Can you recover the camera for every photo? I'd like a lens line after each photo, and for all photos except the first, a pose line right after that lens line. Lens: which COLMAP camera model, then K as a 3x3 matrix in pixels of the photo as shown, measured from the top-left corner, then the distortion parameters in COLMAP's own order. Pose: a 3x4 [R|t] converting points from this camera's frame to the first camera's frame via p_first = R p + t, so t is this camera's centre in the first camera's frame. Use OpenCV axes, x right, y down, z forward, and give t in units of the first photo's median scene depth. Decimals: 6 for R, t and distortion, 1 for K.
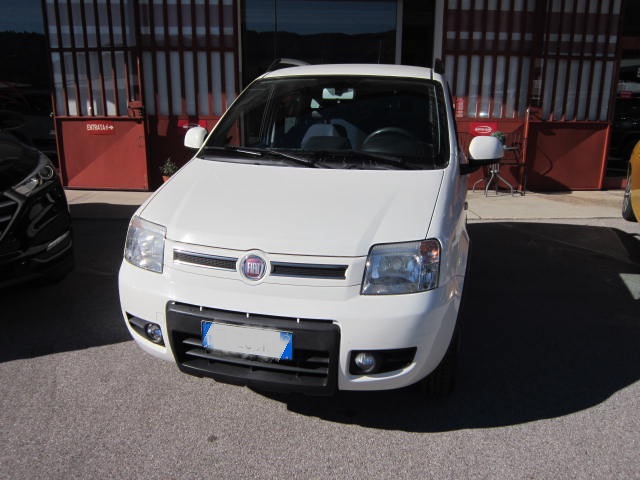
lens RADIAL K [[525.2, 0, 317.7], [0, 525.2, 239.8], [0, 0, 1]] dist [-0.045588, 0.012524]
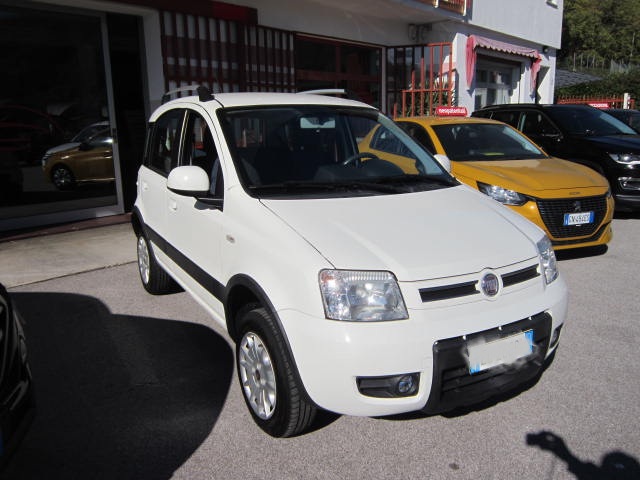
lens RADIAL K [[525.2, 0, 317.7], [0, 525.2, 239.8], [0, 0, 1]] dist [-0.045588, 0.012524]
pose [[0.703862, -0.171863, 0.689232, -0.691141], [0.199307, 0.979095, 0.040604, -0.096189], [-0.681803, 0.108789, 0.723402, 0.281185]]
